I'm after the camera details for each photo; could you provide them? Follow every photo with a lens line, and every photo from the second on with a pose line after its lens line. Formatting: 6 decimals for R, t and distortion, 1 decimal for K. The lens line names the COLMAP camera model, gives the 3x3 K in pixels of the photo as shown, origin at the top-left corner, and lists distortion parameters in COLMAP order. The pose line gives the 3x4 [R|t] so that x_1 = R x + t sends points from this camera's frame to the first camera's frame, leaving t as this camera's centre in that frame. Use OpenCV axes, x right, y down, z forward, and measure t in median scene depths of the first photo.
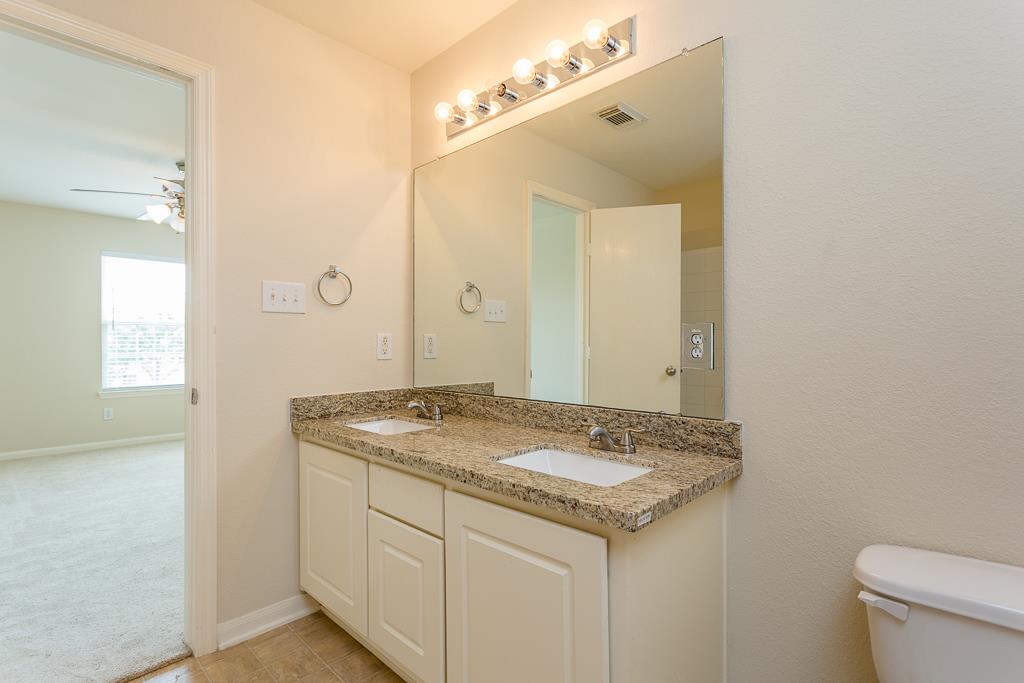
lens RADIAL K [[494.2, 0, 511.4], [0, 494.2, 328.2], [0, 0, 1]] dist [-0.000177, 0.002019]
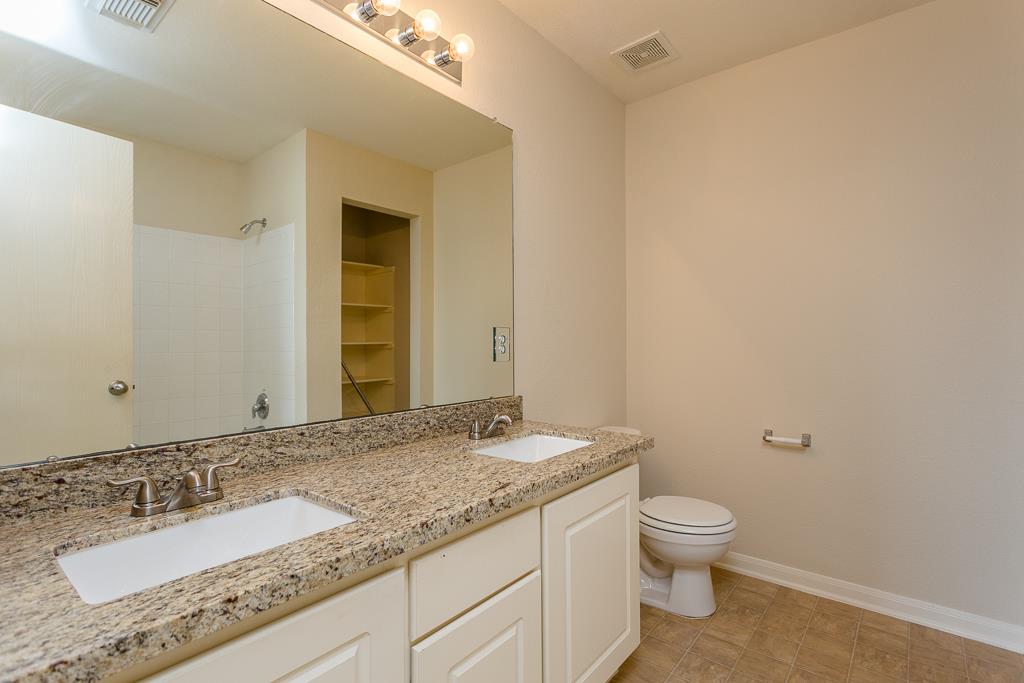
lens RADIAL K [[494.2, 0, 511.4], [0, 494.2, 328.2], [0, 0, 1]] dist [-0.000177, 0.002019]
pose [[-0.091368, 0.028788, 0.995401, -0.937180], [-0.026326, 0.999163, -0.031313, 0.031500], [-0.995469, -0.029066, -0.090534, 1.050665]]
